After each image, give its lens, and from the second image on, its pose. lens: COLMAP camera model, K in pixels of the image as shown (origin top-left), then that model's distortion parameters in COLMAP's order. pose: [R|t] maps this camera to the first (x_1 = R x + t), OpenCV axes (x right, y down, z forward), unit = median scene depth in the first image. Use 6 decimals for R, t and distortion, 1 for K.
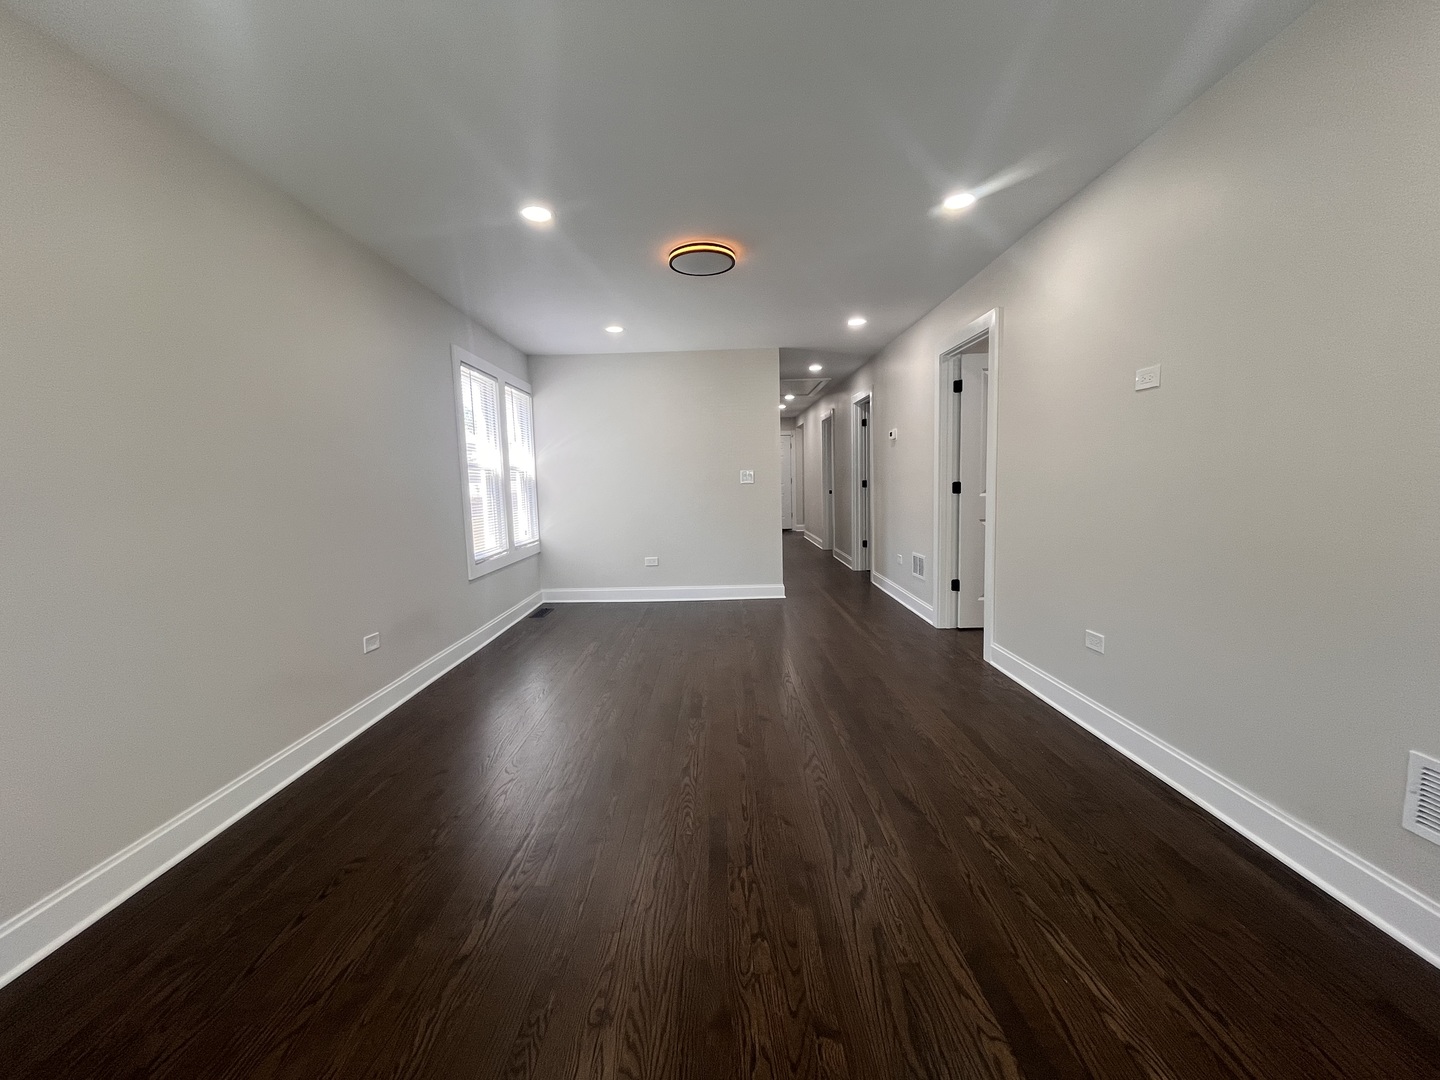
lens RADIAL K [[583.1, 0, 717.2], [0, 583.1, 539.1], [0, 0, 1]] dist [-0.000160, 0.000081]
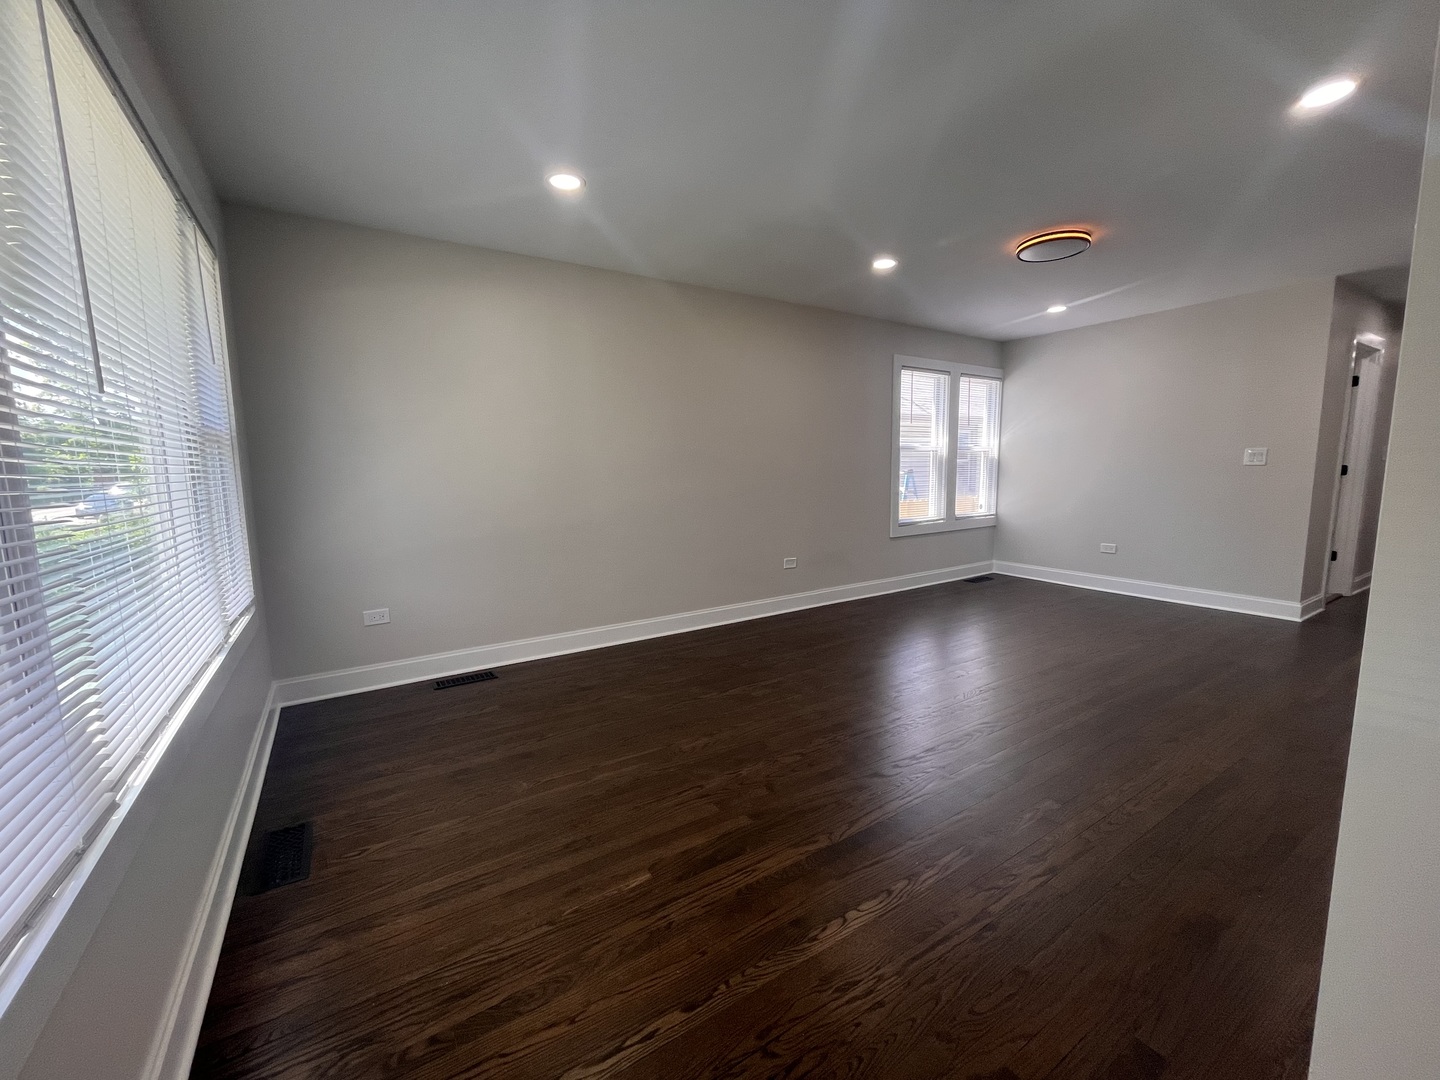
lens RADIAL K [[572.3, 0, 720.0], [0, 572.3, 540.0], [0, 0, 1]] dist [0.011412, 0.000201]
pose [[0.552226, 0.123004, -0.824570, 0.343330], [-0.084587, 0.992219, 0.091364, -0.006563], [0.829392, 0.019294, 0.558334, -0.020839]]
